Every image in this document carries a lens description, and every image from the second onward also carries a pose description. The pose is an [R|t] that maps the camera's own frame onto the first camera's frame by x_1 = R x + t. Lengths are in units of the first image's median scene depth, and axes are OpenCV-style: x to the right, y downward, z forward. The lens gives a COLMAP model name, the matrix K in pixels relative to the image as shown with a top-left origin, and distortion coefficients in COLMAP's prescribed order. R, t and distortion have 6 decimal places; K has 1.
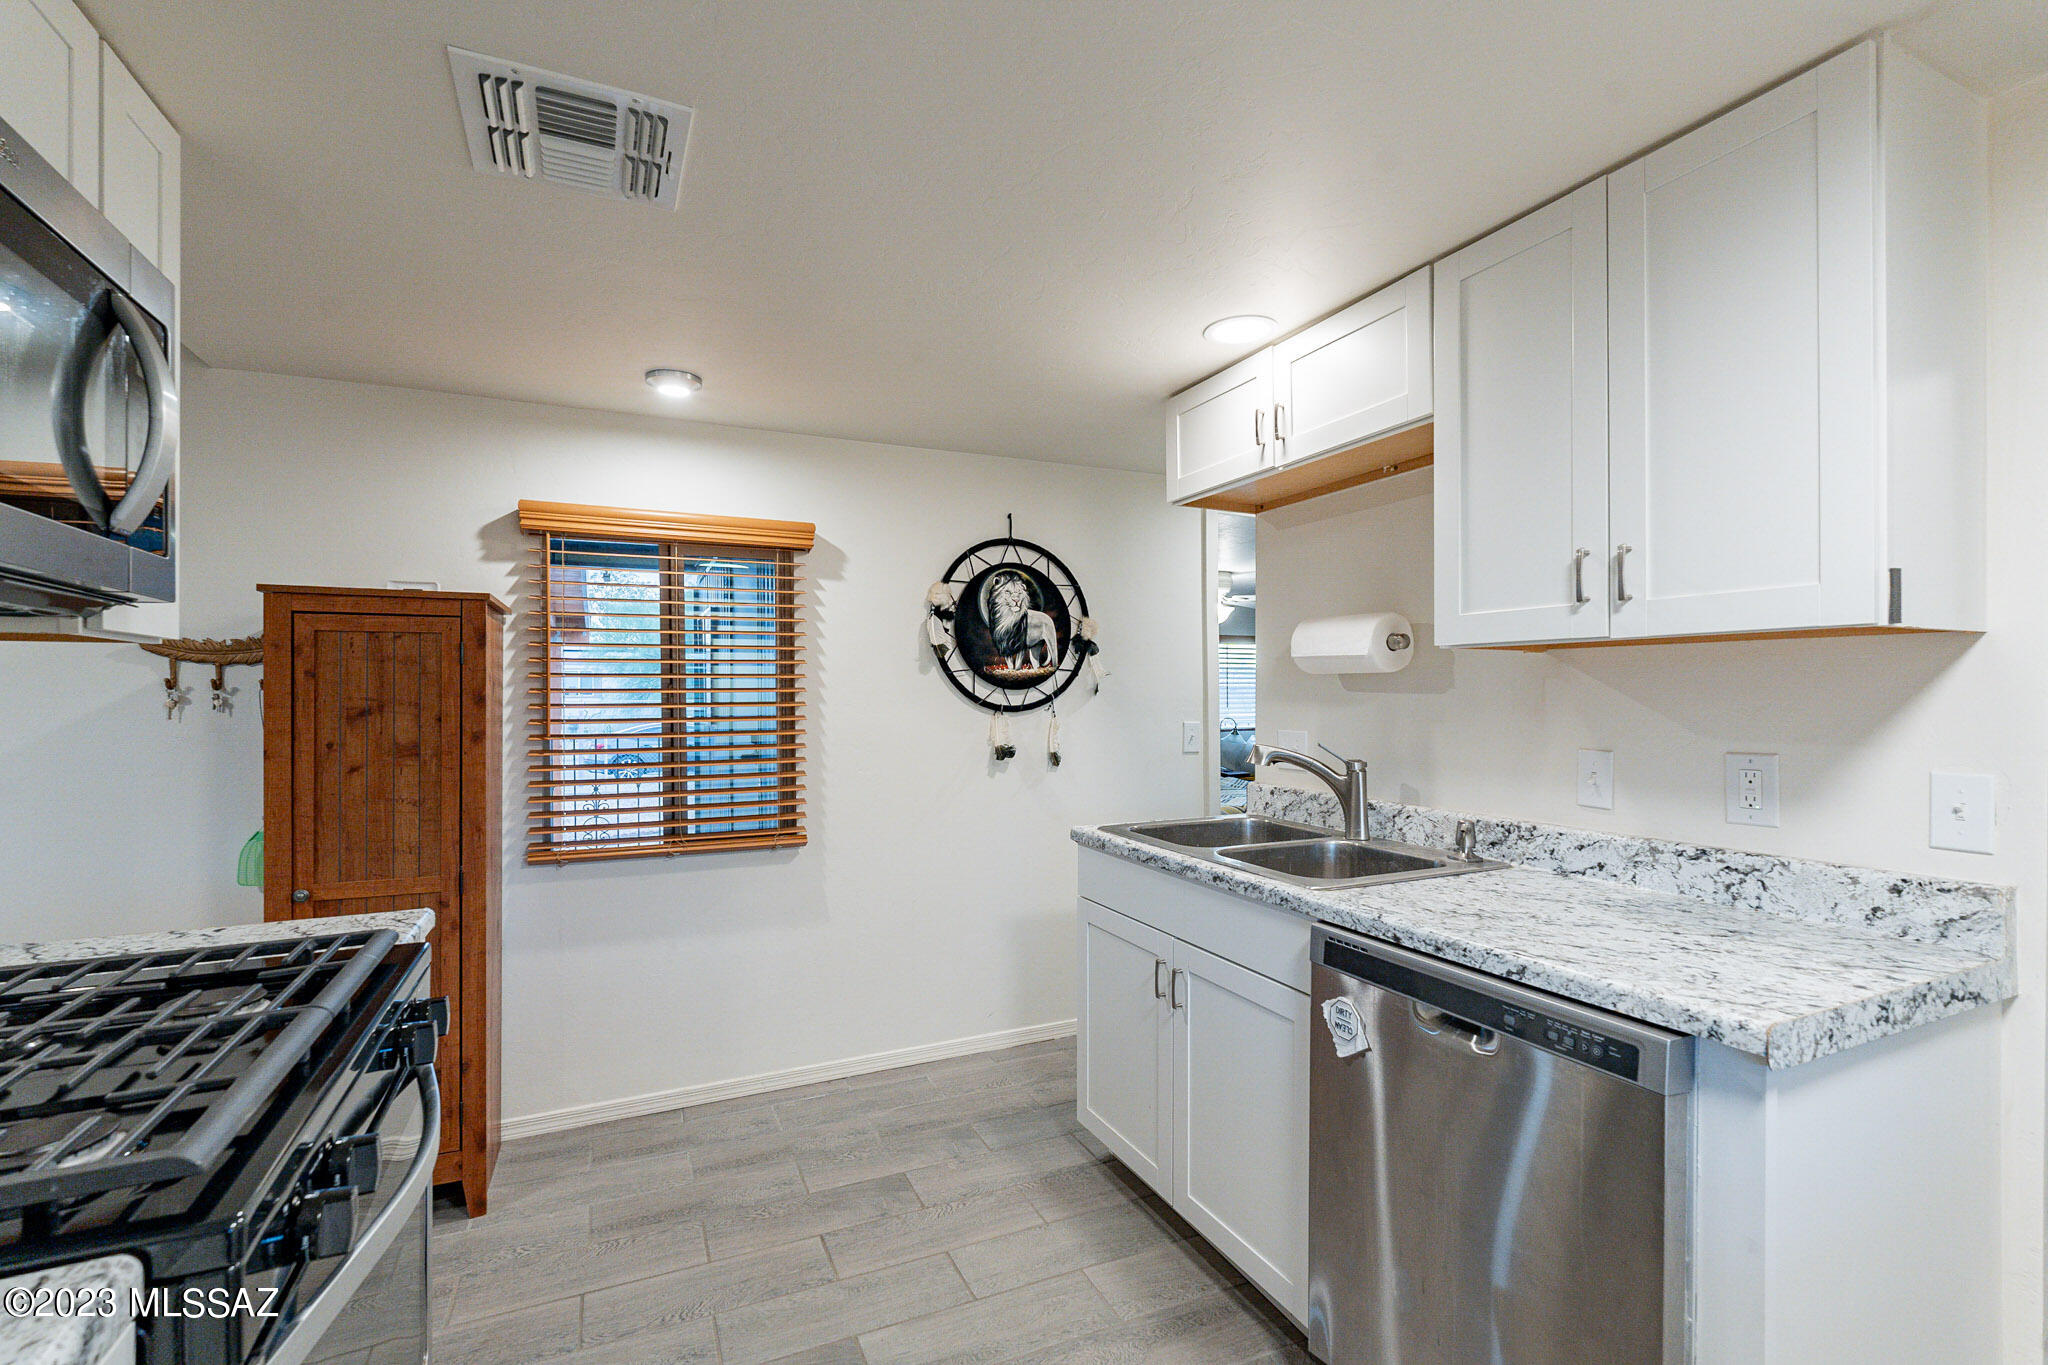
lens RADIAL K [[895.4, 0, 1024.2], [0, 895.4, 692.4], [0, 0, 1]] dist [-0.004734, 0.000505]
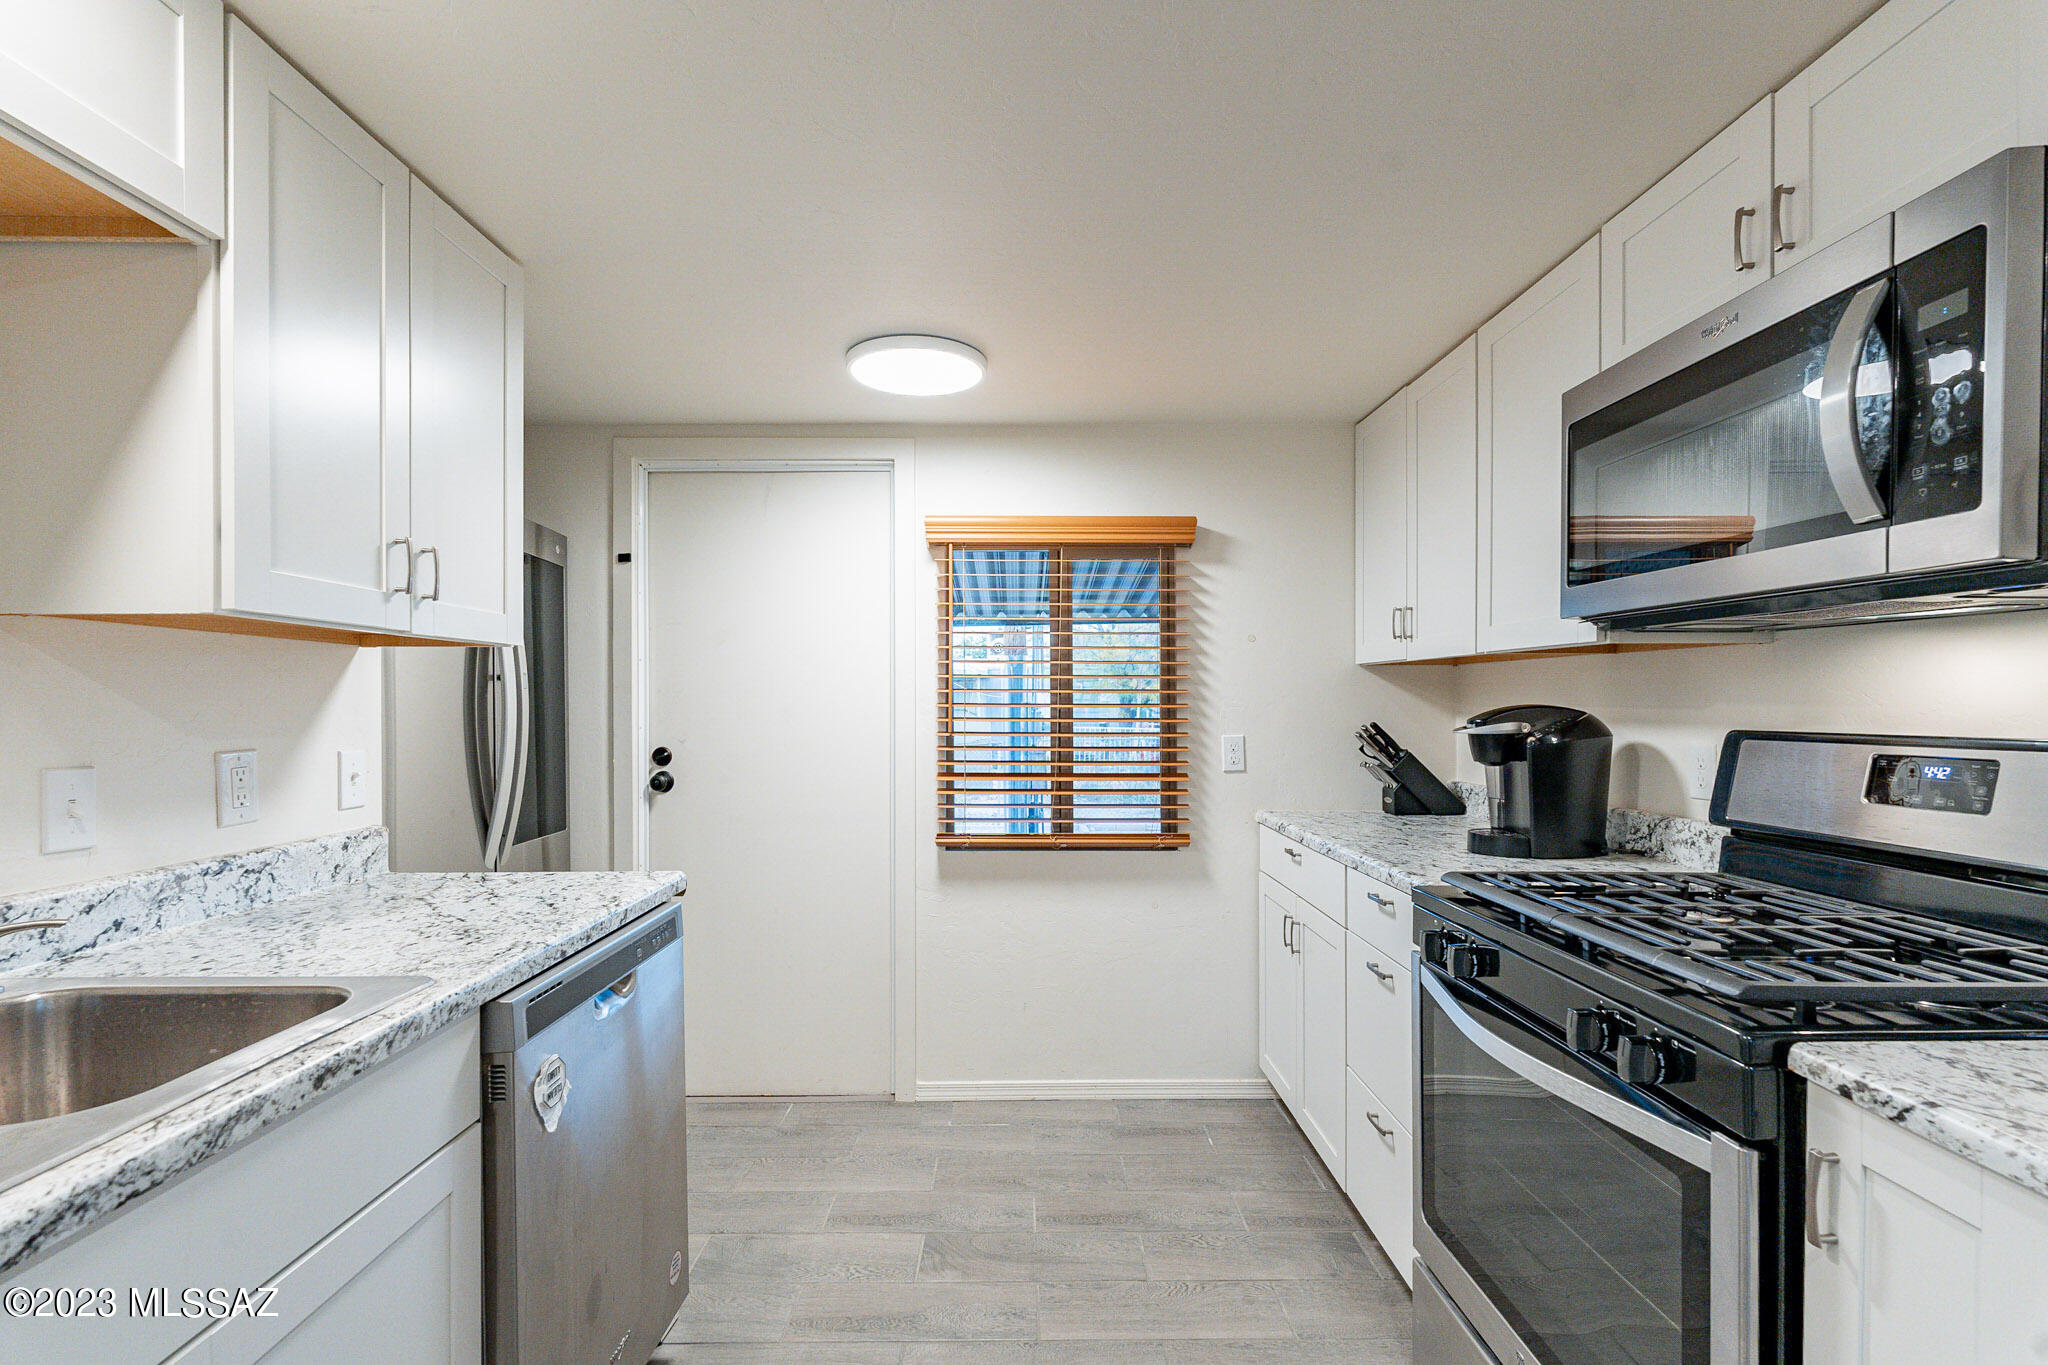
lens RADIAL K [[917.8, 0, 1020.3], [0, 917.8, 709.4], [0, 0, 1]] dist [-0.001652, 0.000093]
pose [[-0.907879, -0.000312, 0.419233, -0.264448], [0.001834, 0.999987, 0.004716, 0.014369], [-0.419229, 0.005050, -0.907867, 1.091701]]
